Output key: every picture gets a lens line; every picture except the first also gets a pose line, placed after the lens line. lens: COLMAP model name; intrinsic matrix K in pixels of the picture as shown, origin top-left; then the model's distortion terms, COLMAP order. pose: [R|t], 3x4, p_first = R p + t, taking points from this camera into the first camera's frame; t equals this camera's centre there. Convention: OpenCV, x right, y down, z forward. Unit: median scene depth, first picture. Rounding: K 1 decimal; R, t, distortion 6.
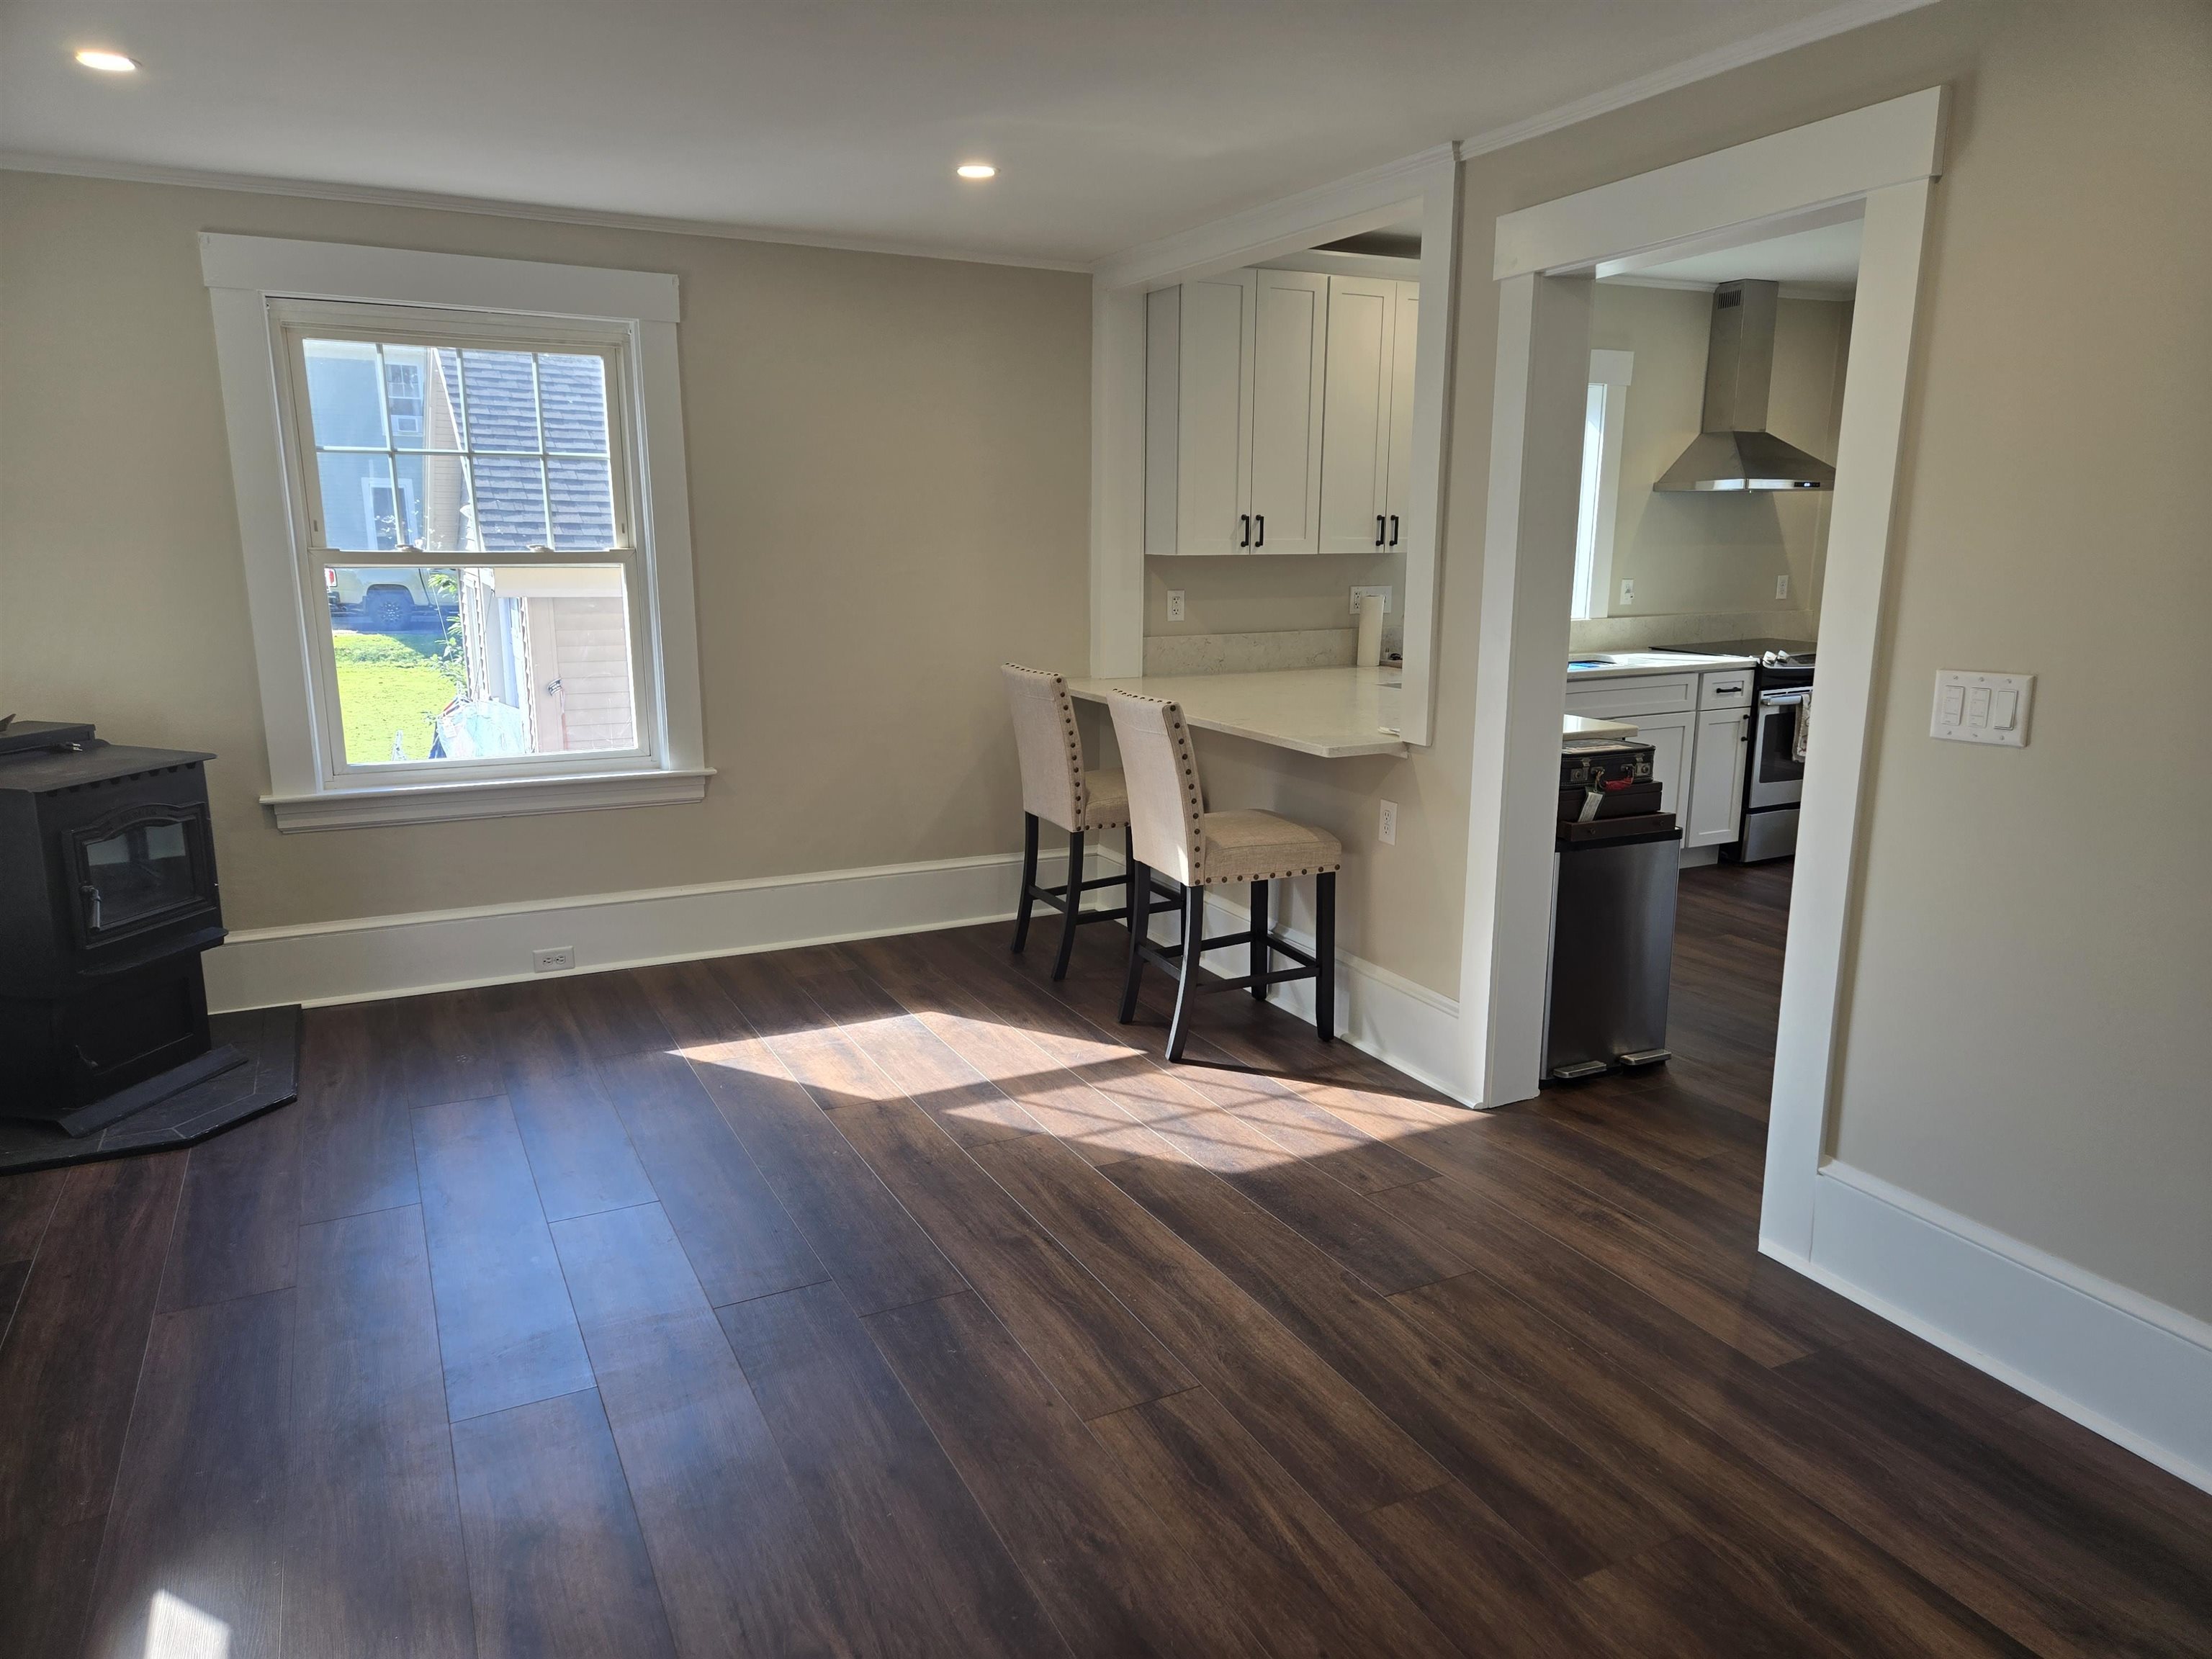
lens RADIAL K [[1474.7, 0, 1109.5], [0, 1474.7, 833.3], [0, 0, 1]] dist [0.090755, -0.066527]
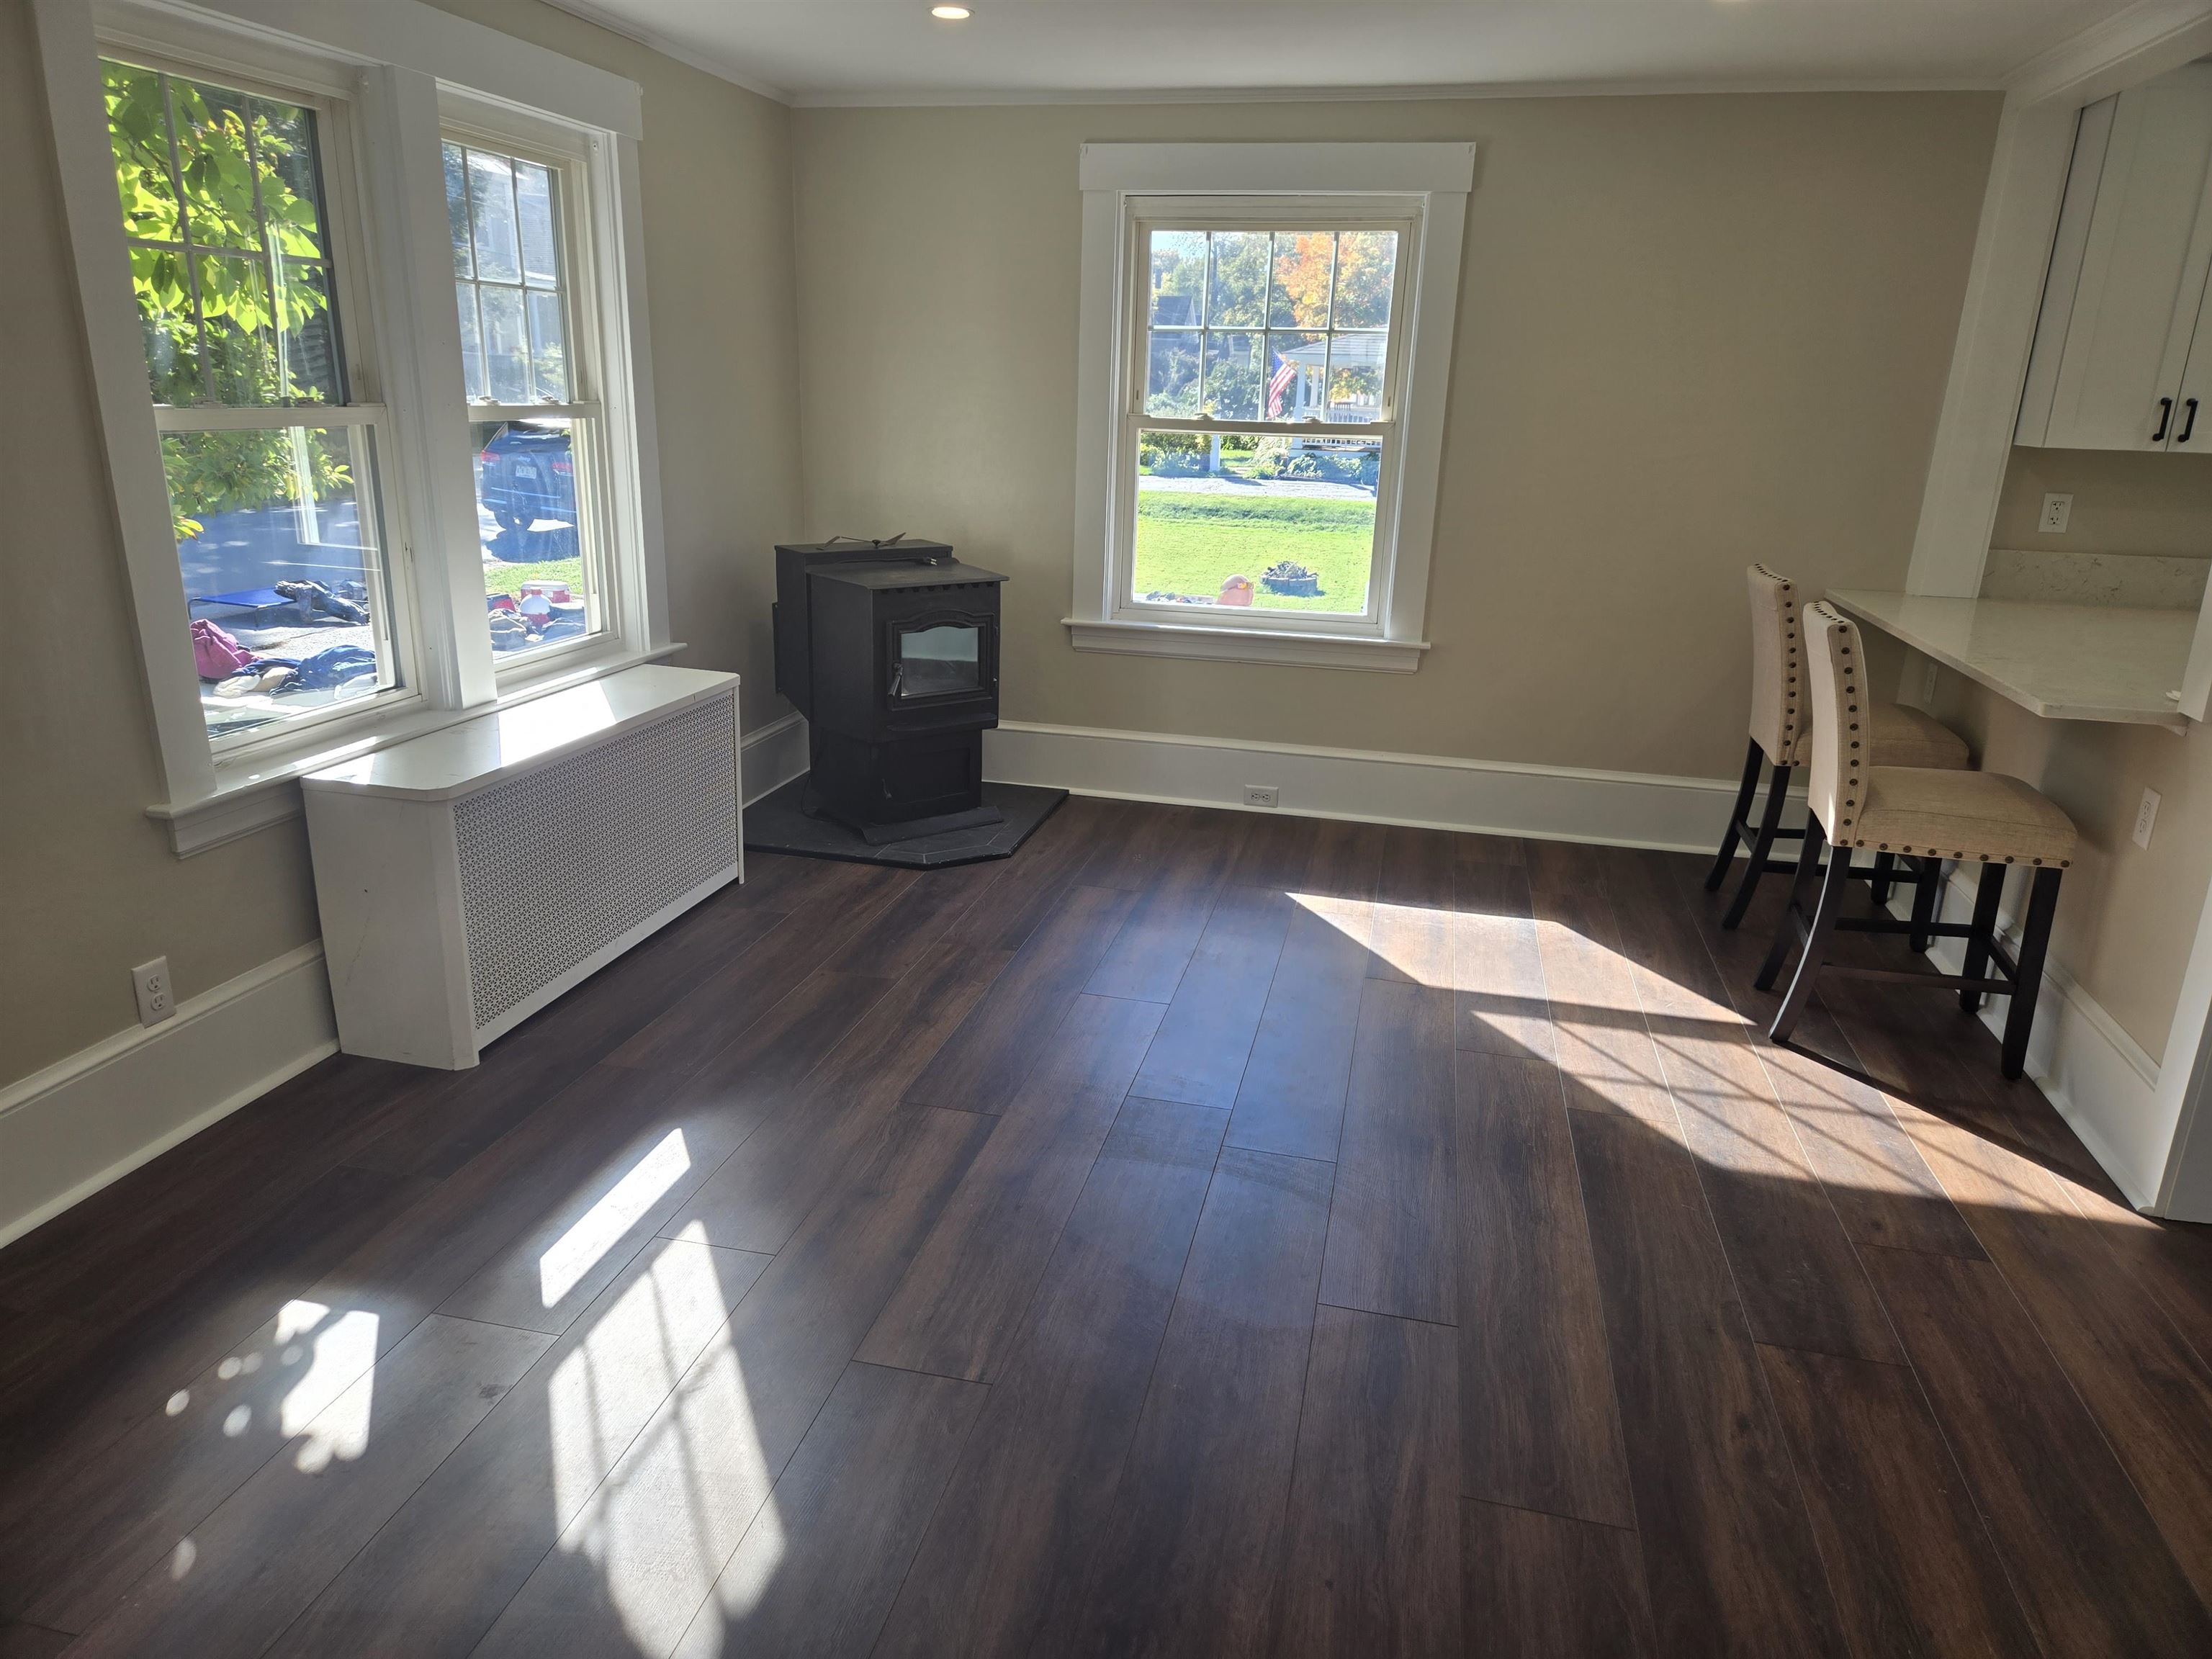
lens RADIAL K [[1474.7, 0, 1109.5], [0, 1474.7, 833.3], [0, 0, 1]] dist [0.090755, -0.066527]
pose [[0.764700, 0.205903, -0.610604, 0.261895], [-0.160003, 0.978571, 0.129604, -0.015684], [0.624206, -0.001410, 0.781259, 0.078012]]
